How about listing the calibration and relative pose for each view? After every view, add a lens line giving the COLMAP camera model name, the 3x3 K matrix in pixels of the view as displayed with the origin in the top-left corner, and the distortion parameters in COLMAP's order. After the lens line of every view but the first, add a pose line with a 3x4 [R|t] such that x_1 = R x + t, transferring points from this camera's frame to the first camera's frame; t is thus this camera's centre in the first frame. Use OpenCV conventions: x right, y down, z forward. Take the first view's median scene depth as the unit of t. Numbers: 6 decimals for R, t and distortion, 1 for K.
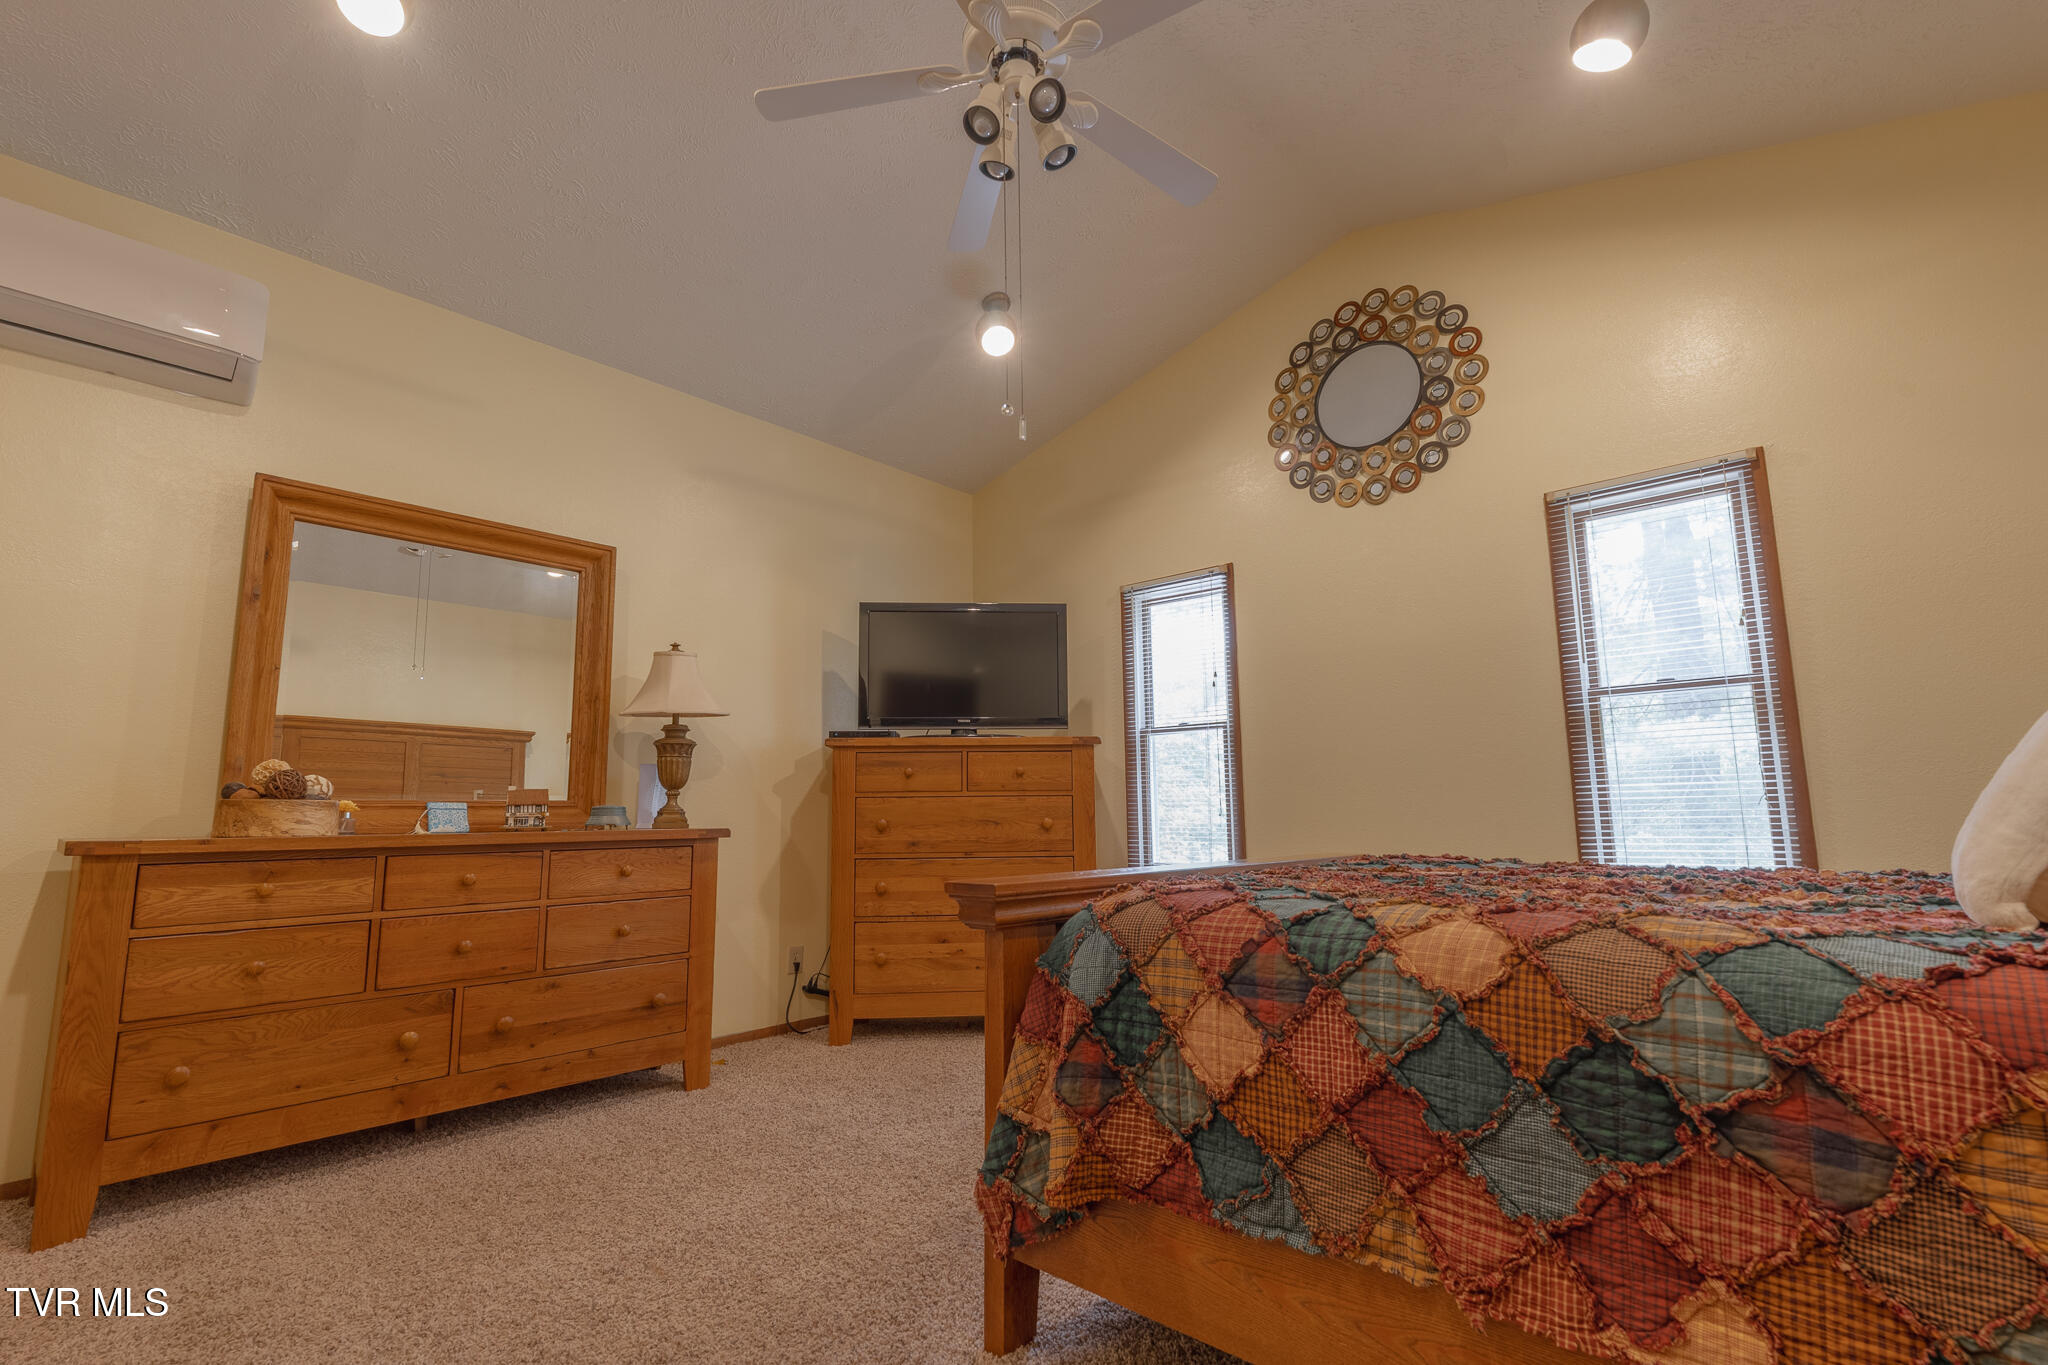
lens RADIAL K [[913.0, 0, 1029.3], [0, 913.0, 691.4], [0, 0, 1]] dist [-0.001760, -0.000018]
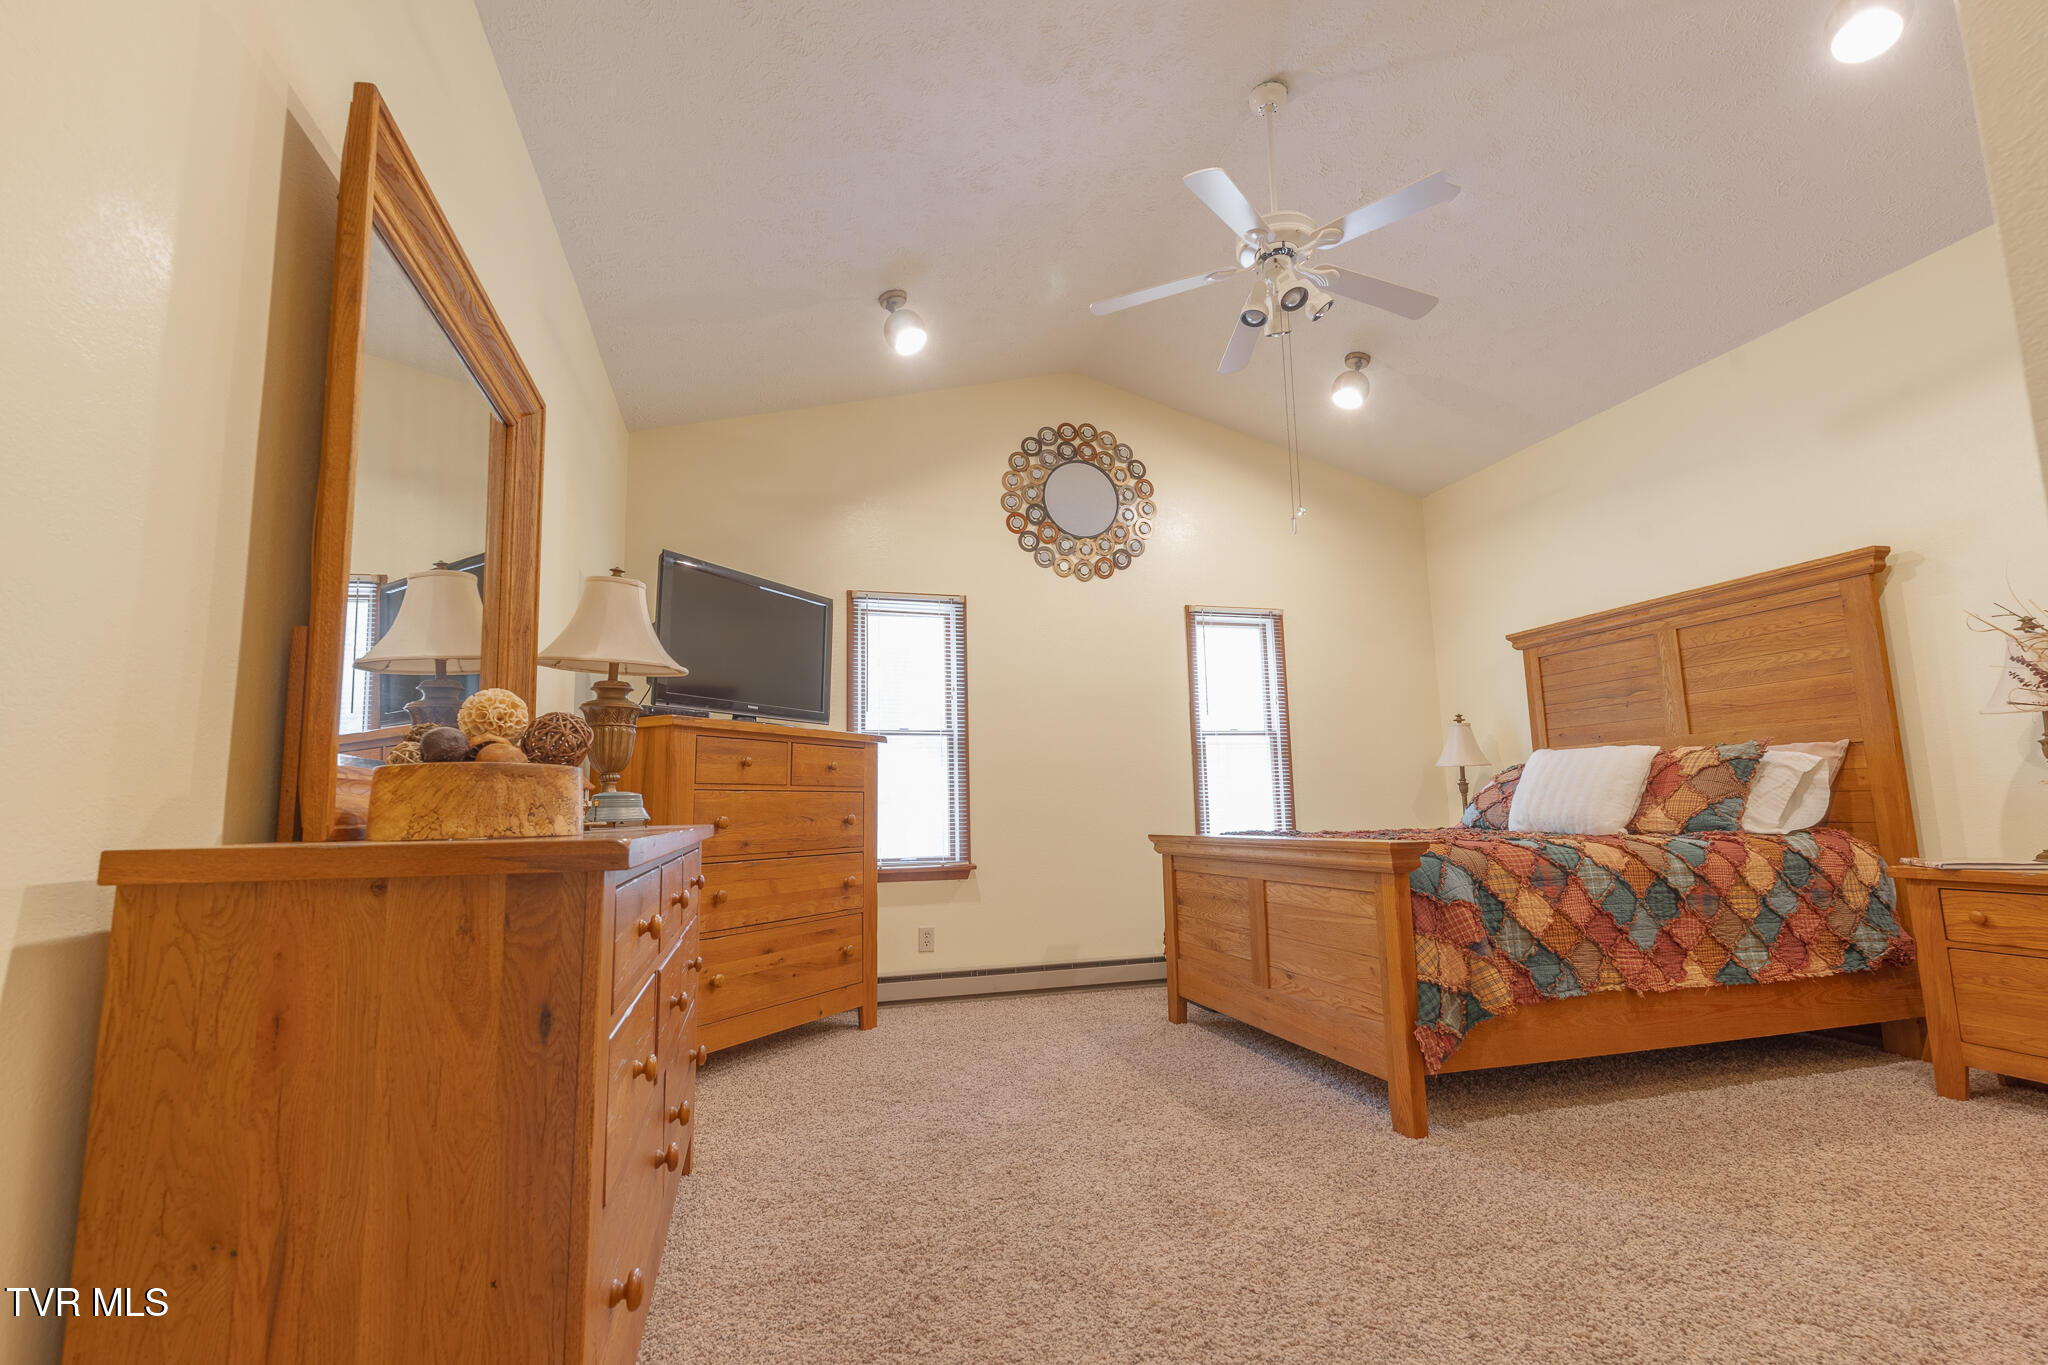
lens RADIAL K [[913.0, 0, 1029.3], [0, 913.0, 691.4], [0, 0, 1]] dist [-0.001760, -0.000018]
pose [[0.527376, 0.111062, 0.842342, -0.801230], [-0.100394, 0.992620, -0.068021, 0.059481], [-0.843680, -0.048694, 0.534634, 0.339899]]
